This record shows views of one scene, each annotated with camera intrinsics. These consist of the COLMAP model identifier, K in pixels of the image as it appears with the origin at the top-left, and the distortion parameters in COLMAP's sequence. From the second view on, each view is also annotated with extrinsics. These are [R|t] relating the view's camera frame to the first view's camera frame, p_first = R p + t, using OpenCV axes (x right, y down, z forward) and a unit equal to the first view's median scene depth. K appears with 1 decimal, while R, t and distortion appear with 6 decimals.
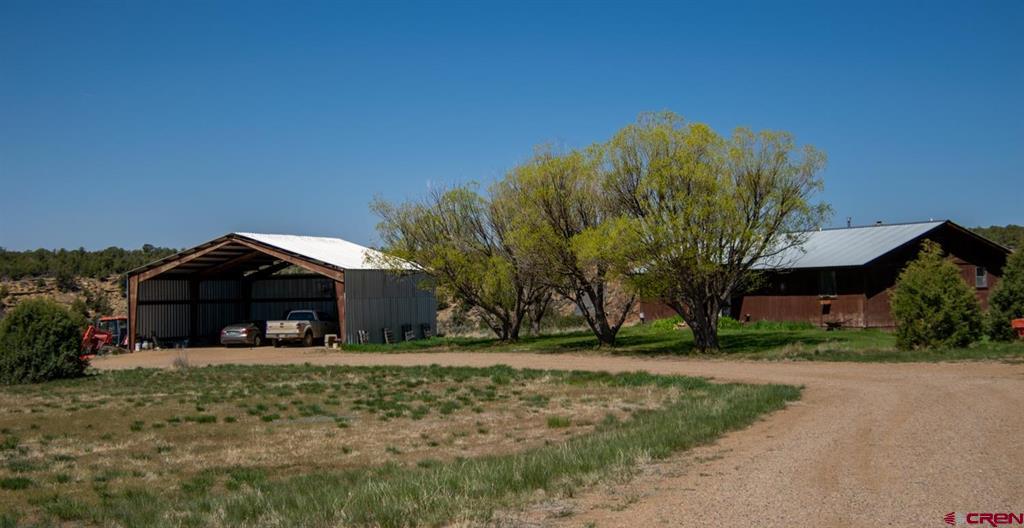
lens RADIAL K [[1663.4, 0, 505.7], [0, 1663.4, 289.4], [0, 0, 1]] dist [0.363892, 0.000000]
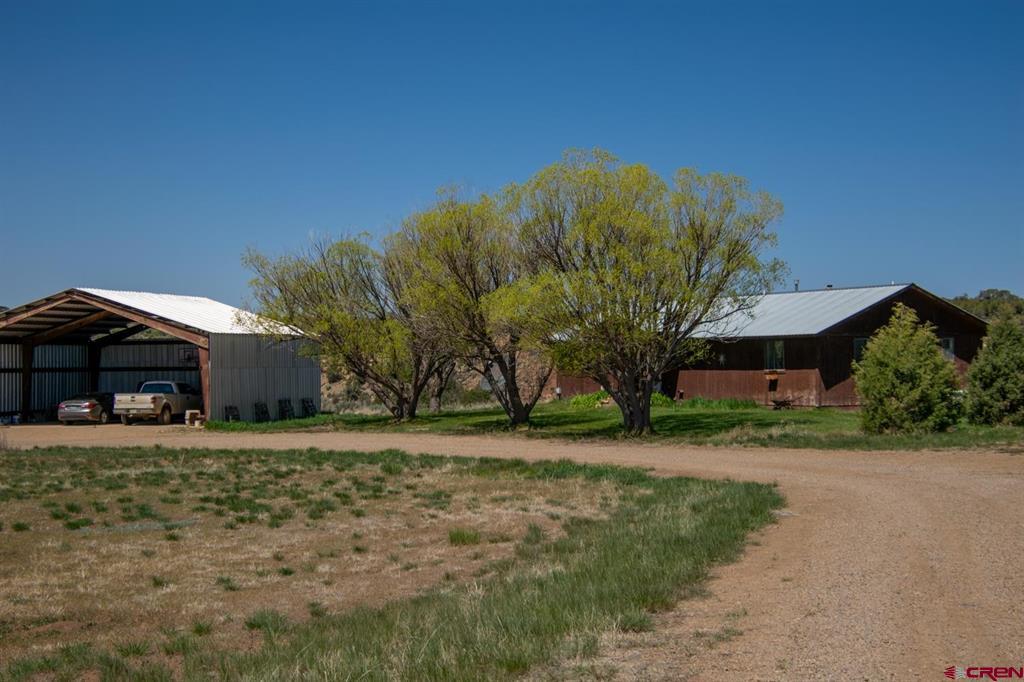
lens RADIAL K [[1734.4, 0, 513.7], [0, 1734.4, 363.7], [0, 0, 1]] dist [0.415900, 0.000000]
pose [[0.998071, 0.009613, 0.061331, 0.002766], [-0.009676, 0.999953, 0.000730, 0.001361], [-0.061321, -0.001322, 0.998117, 0.112122]]
